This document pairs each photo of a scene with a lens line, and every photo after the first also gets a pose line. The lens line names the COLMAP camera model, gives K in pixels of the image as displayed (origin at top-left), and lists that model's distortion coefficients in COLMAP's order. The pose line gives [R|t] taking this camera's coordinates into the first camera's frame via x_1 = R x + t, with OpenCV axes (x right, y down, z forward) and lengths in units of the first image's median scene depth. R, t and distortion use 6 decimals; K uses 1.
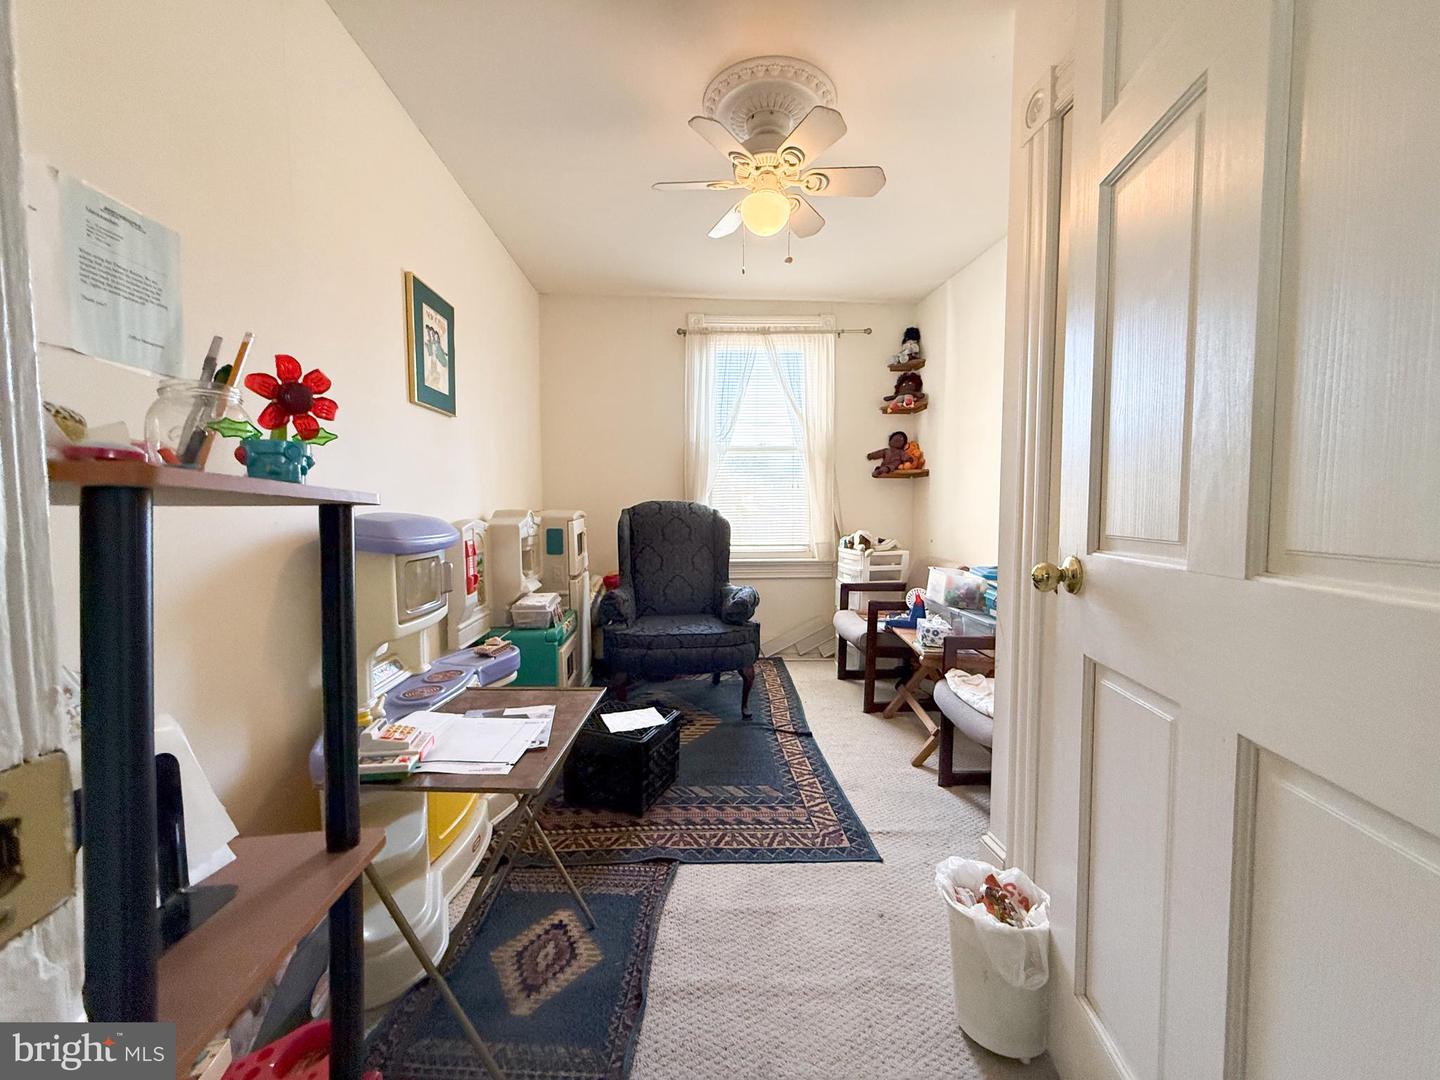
lens RADIAL K [[572.1, 0, 715.8], [0, 572.1, 539.3], [0, 0, 1]] dist [-0.001203, -0.000004]
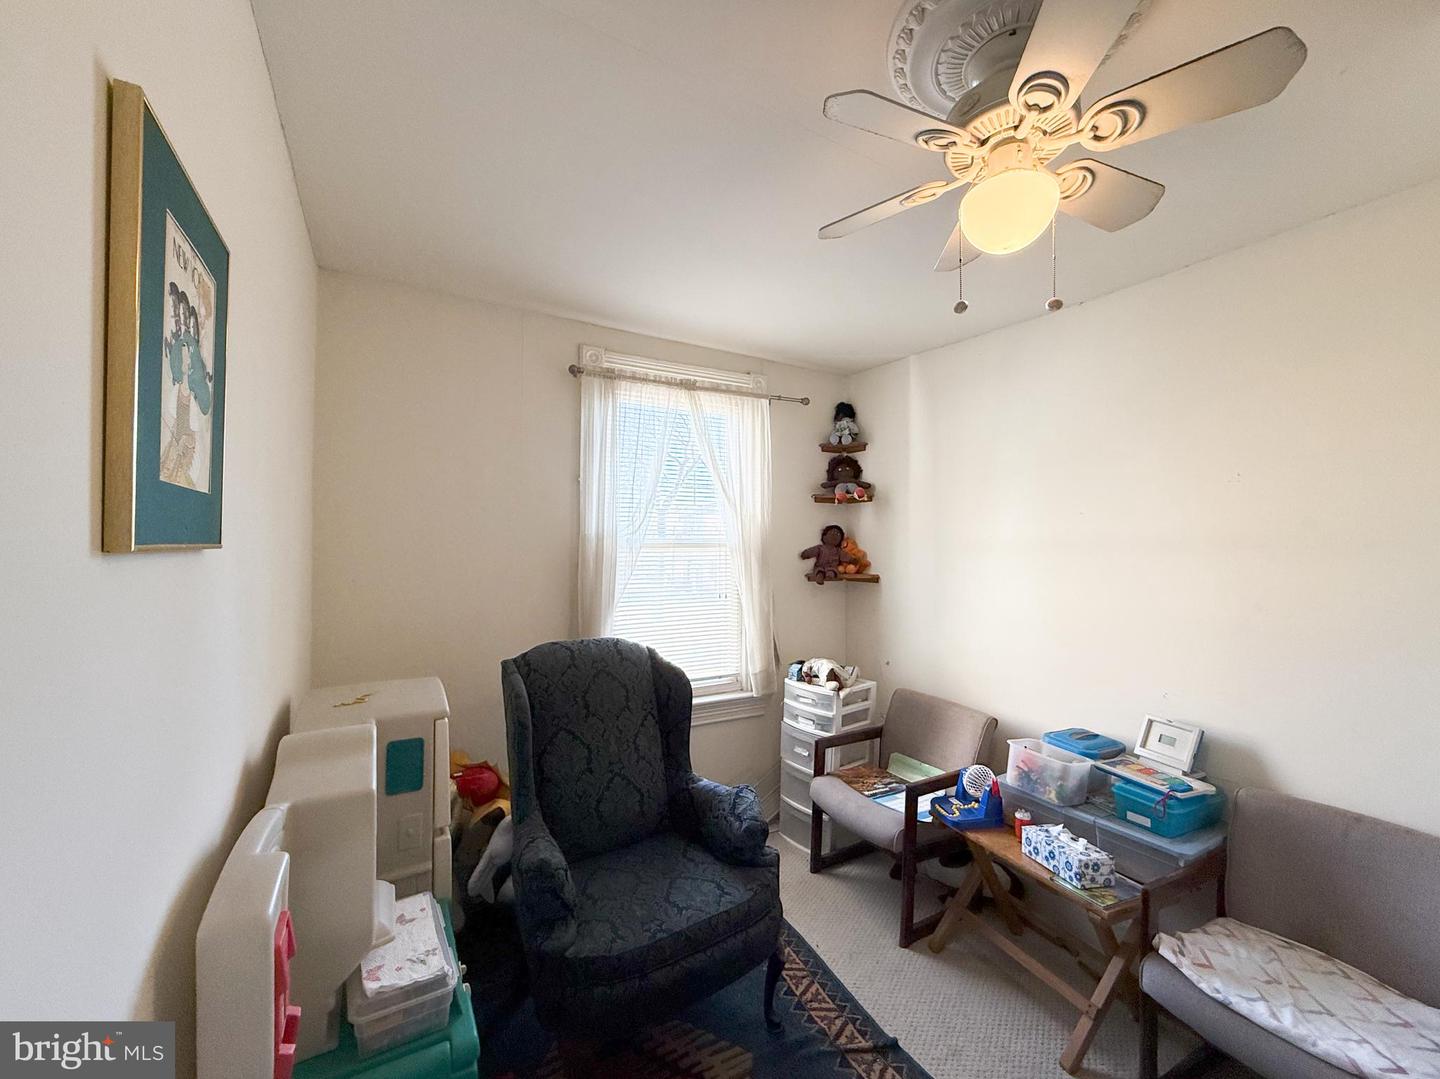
lens RADIAL K [[590.4, 0, 714.9], [0, 590.4, 539.0], [0, 0, 1]] dist [0.001540, 0.000035]
pose [[0.897391, 0.012899, 0.441047, -0.213318], [0.020301, 0.997307, -0.070475, -0.117203], [-0.440768, 0.072198, 0.894713, 0.333634]]
